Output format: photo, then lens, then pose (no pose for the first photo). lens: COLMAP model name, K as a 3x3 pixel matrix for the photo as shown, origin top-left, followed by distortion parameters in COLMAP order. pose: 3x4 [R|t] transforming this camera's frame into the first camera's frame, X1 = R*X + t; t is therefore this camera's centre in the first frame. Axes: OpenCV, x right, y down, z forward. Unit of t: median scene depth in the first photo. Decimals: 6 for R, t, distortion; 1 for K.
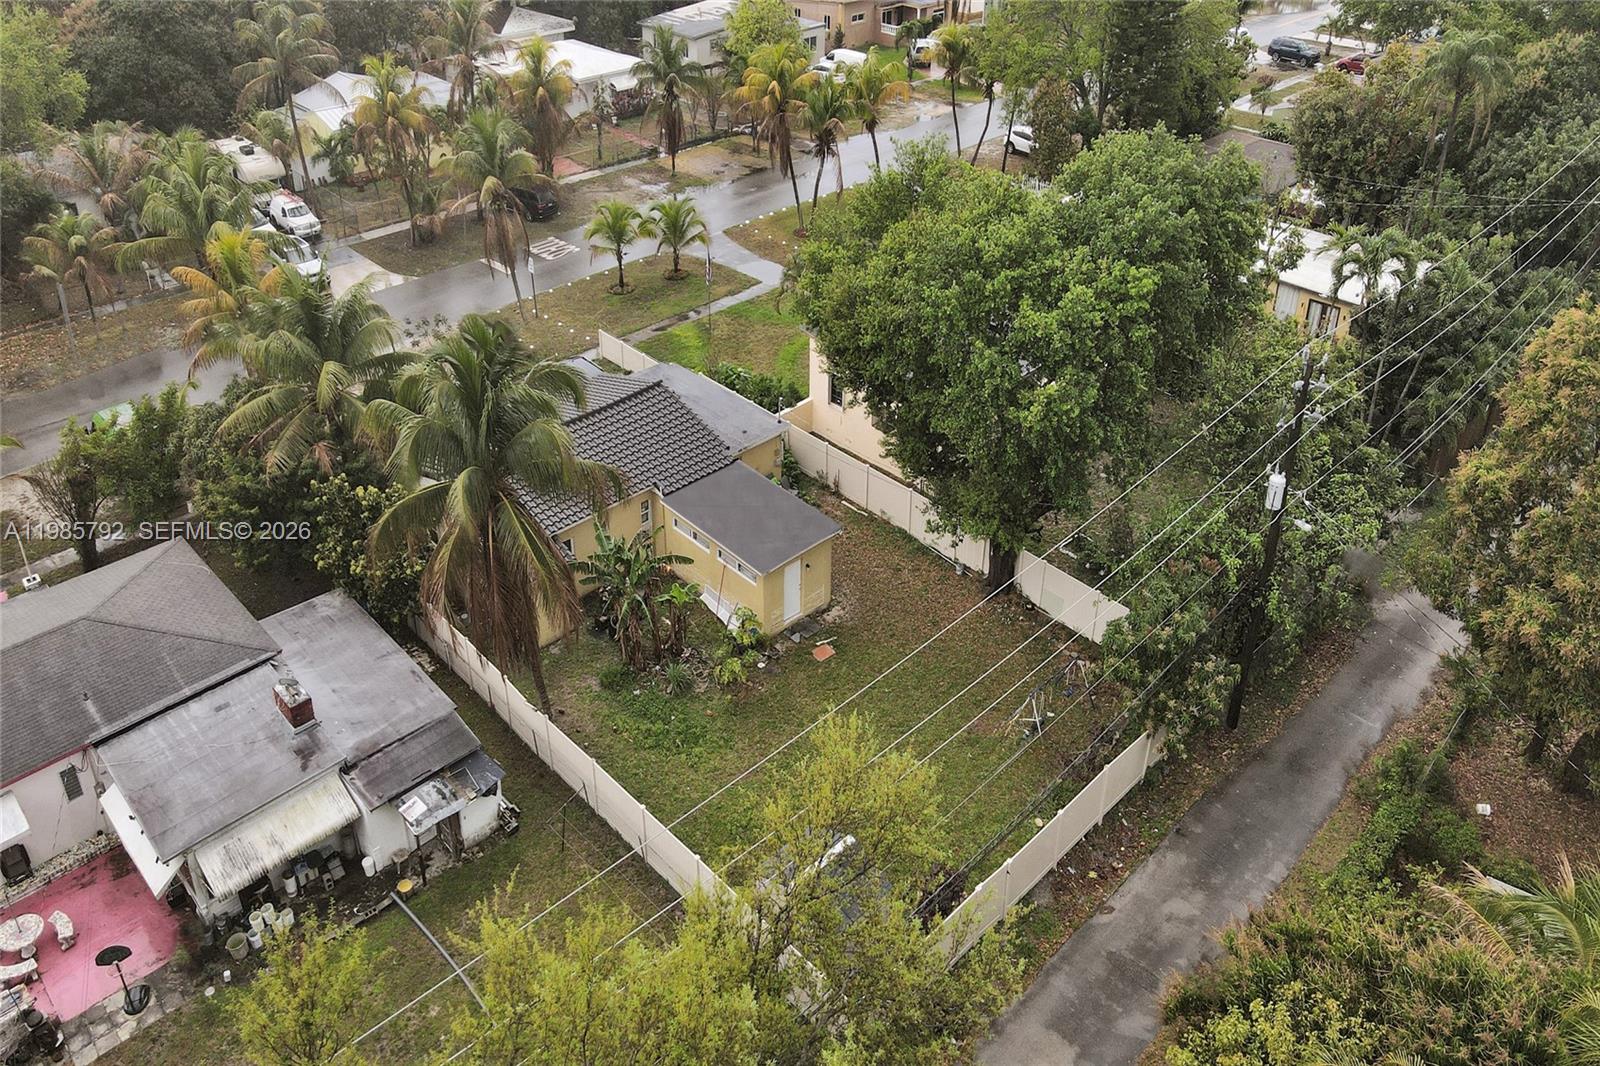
lens RADIAL K [[1090.4, 0, 800.0], [0, 1090.4, 533.0], [0, 0, 1]] dist [0.004426, 0.001645]
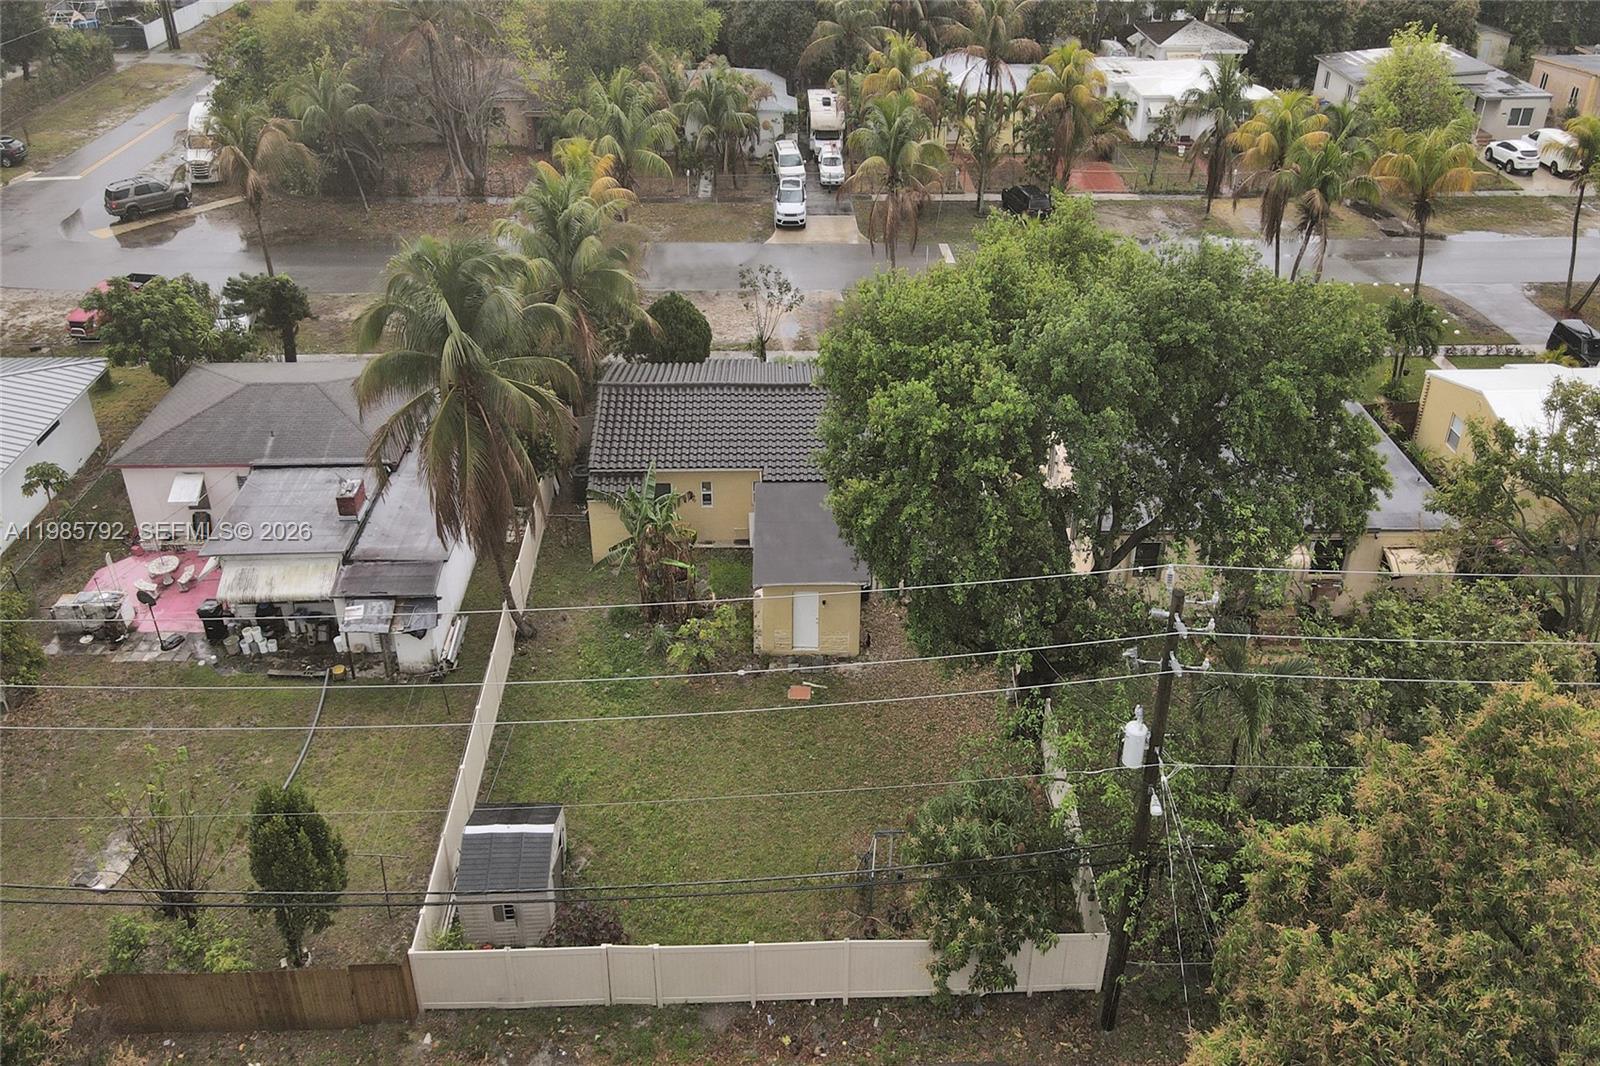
lens RADIAL K [[1090.4, 0, 800.0], [0, 1090.4, 533.0], [0, 0, 1]] dist [0.004426, 0.001645]
pose [[0.741133, 0.401668, -0.537945, 0.581196], [-0.404623, 0.906641, 0.119508, -0.158018], [0.535725, 0.129093, 0.834466, 0.235871]]
